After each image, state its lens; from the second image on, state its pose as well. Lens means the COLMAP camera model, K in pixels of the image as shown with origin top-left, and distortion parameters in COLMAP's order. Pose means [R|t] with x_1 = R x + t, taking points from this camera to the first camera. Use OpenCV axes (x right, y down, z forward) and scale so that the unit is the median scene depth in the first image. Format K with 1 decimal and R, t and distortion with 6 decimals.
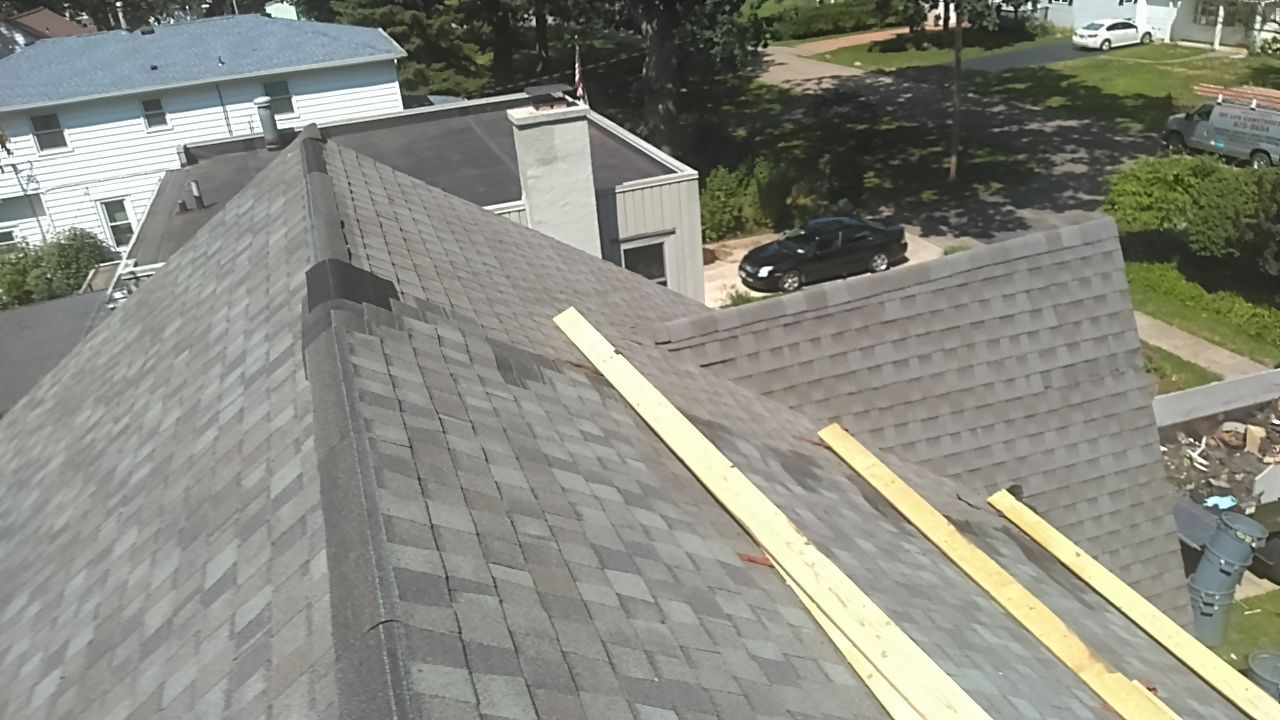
lens RADIAL K [[952.7, 0, 640.0], [0, 952.7, 360.0], [0, 0, 1]] dist [0.006022, -0.039726]
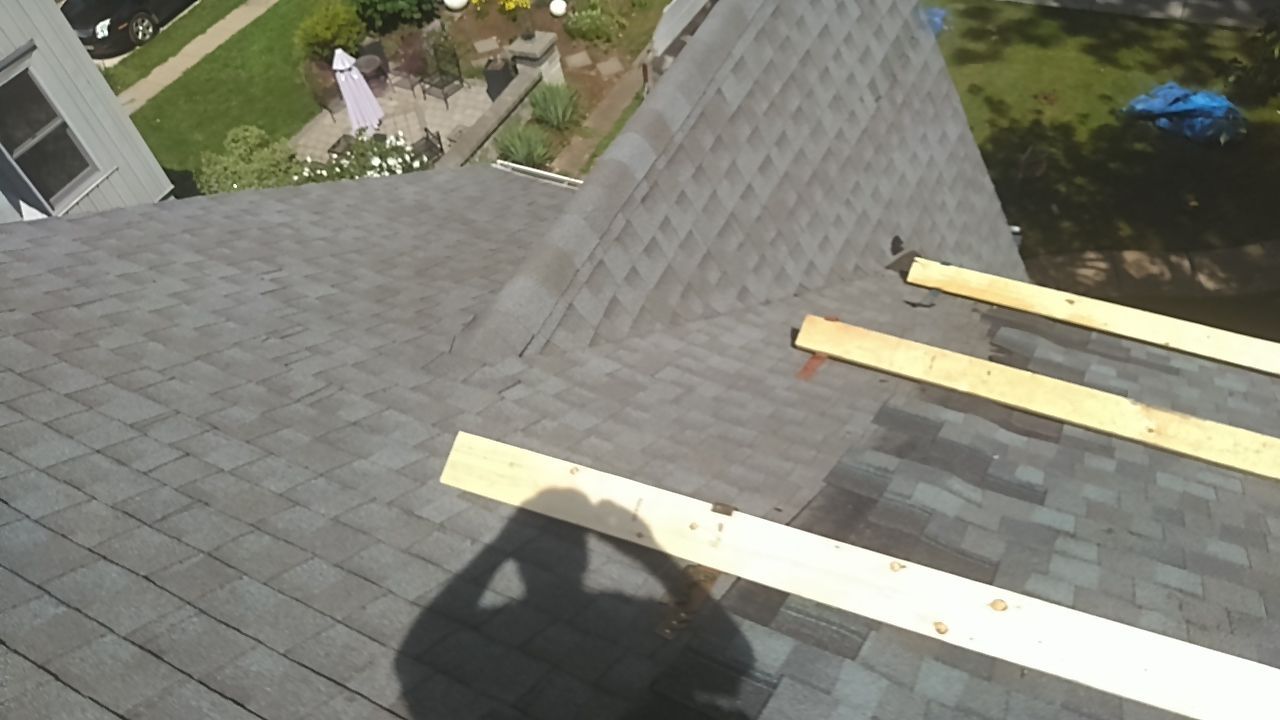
lens RADIAL K [[952.7, 0, 640.0], [0, 952.7, 360.0], [0, 0, 1]] dist [0.006022, -0.039726]
pose [[0.719567, -0.540388, 0.436124, -0.062622], [0.362196, 0.827904, 0.428239, -0.081962], [-0.592484, -0.150184, 0.791459, 0.207119]]
